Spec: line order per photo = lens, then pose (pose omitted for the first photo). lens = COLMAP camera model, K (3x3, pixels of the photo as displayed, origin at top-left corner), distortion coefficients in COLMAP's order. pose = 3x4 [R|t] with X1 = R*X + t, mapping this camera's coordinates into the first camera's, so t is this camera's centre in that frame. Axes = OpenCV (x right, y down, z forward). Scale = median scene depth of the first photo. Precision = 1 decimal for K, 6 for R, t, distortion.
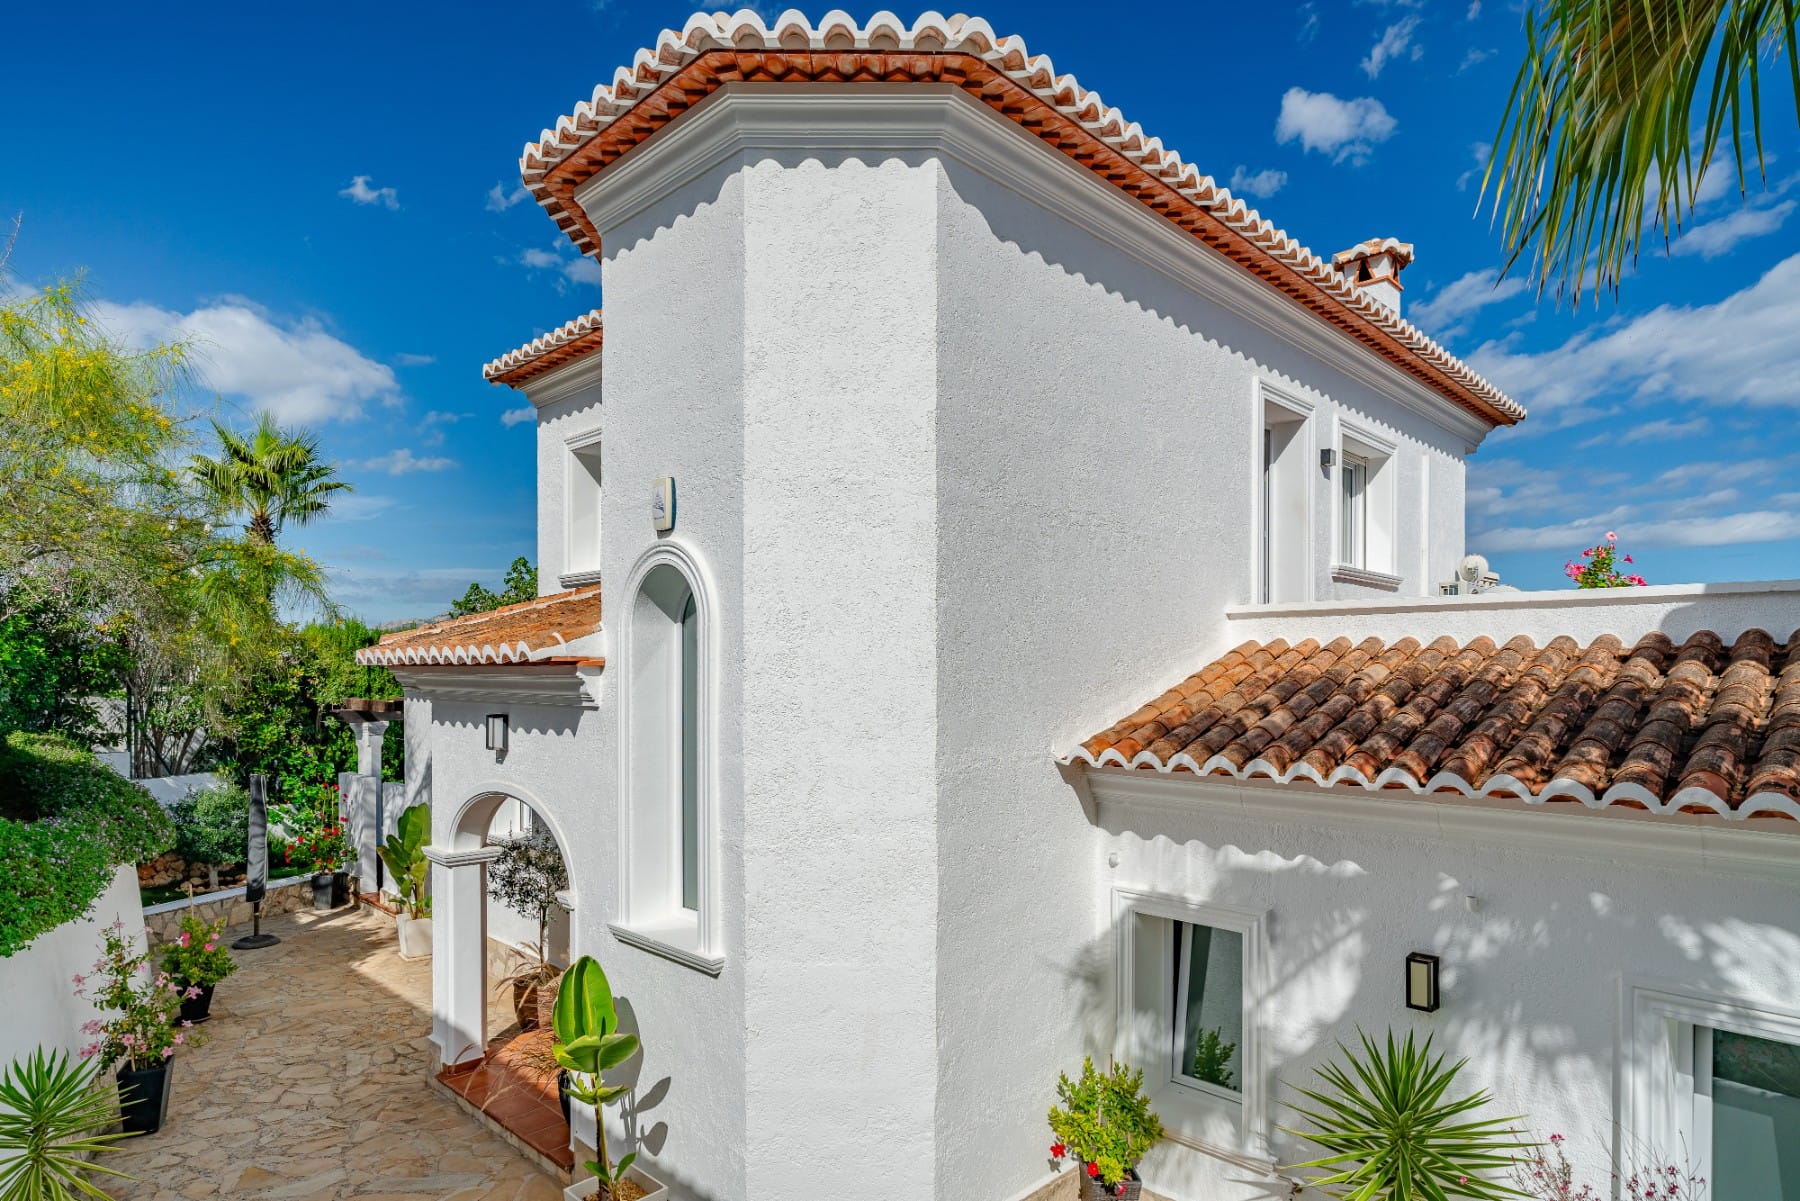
lens RADIAL K [[1004.3, 0, 880.9], [0, 1004.3, 679.0], [0, 0, 1]] dist [-0.004999, -0.000275]
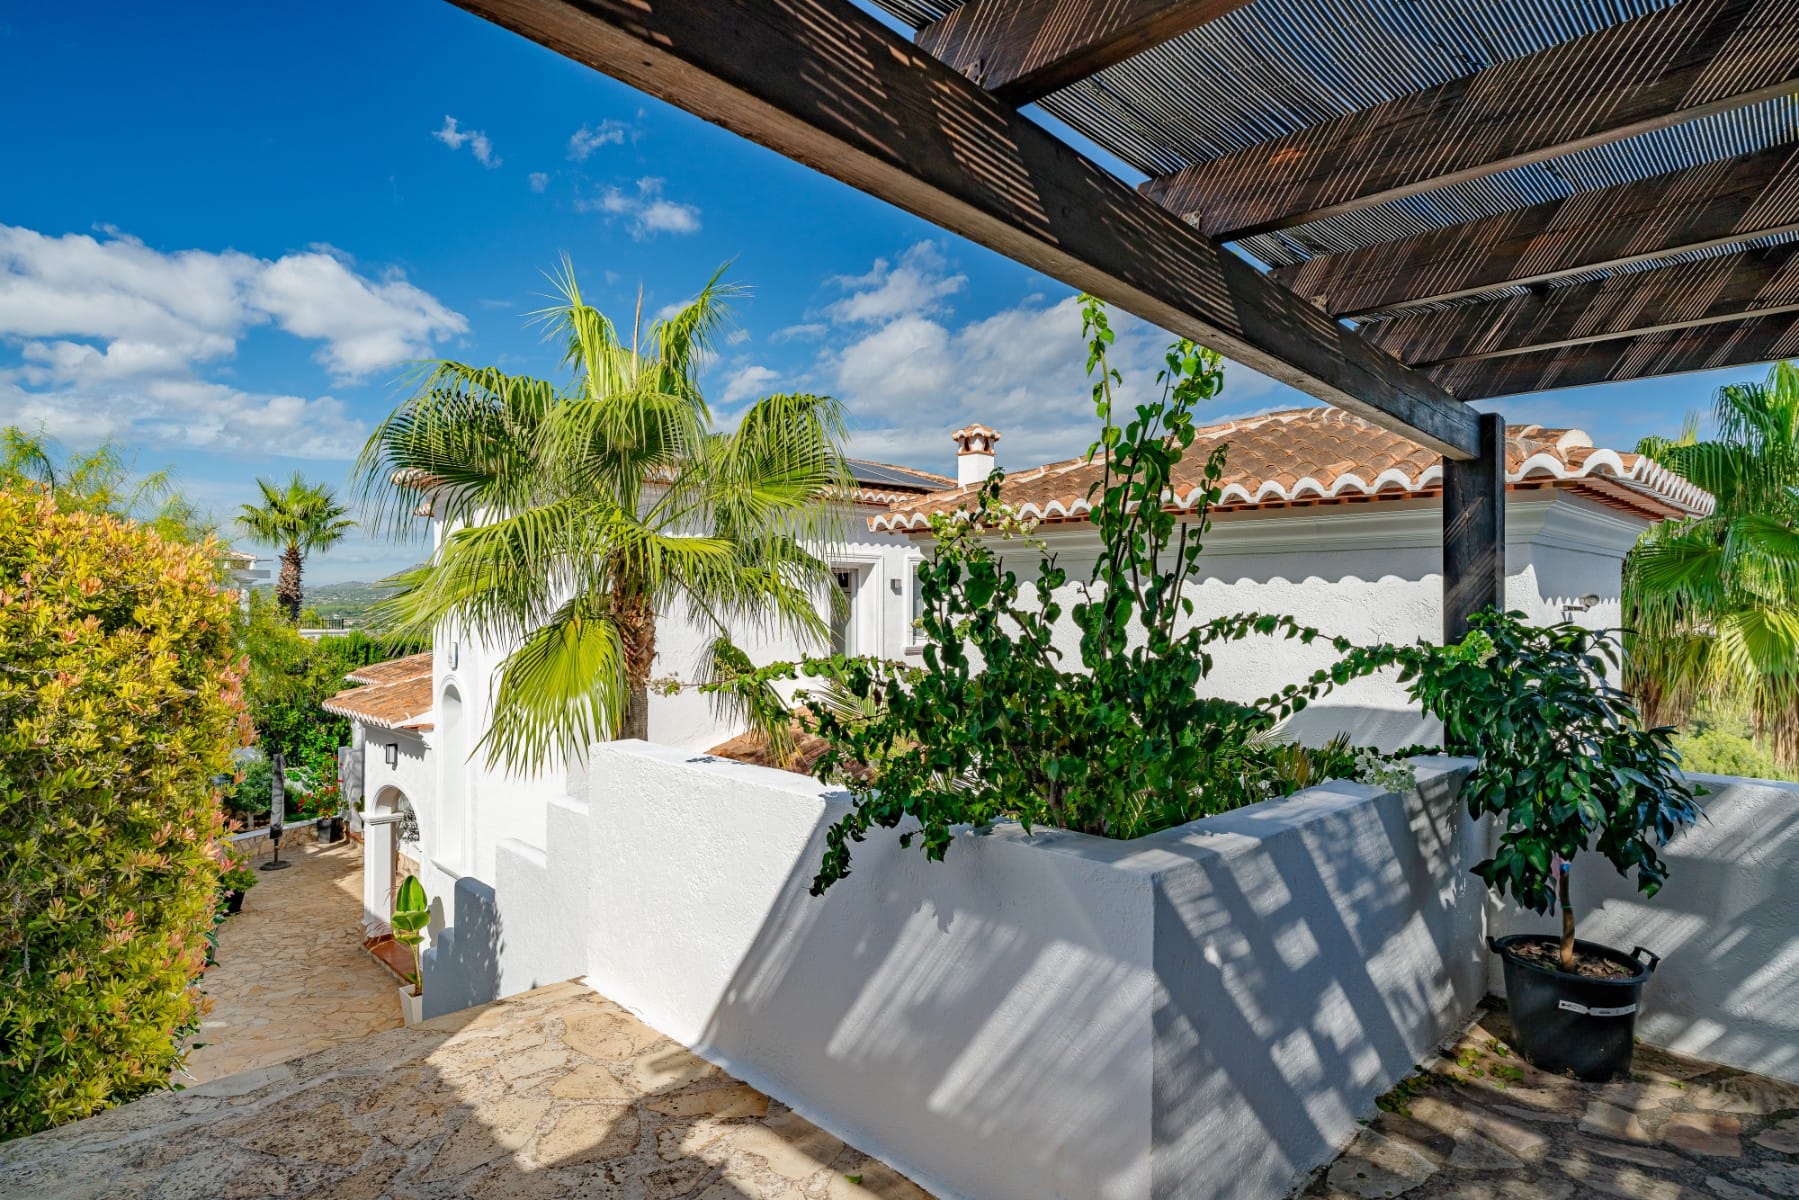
lens RADIAL K [[1003.8, 0, 901.0], [0, 1003.8, 598.3], [0, 0, 1]] dist [-0.004999, -0.000275]
pose [[0.999578, 0.005246, -0.028555, 0.330020], [-0.005525, 0.999938, -0.009707, -0.120201], [0.028503, 0.009861, 0.999545, -0.445911]]
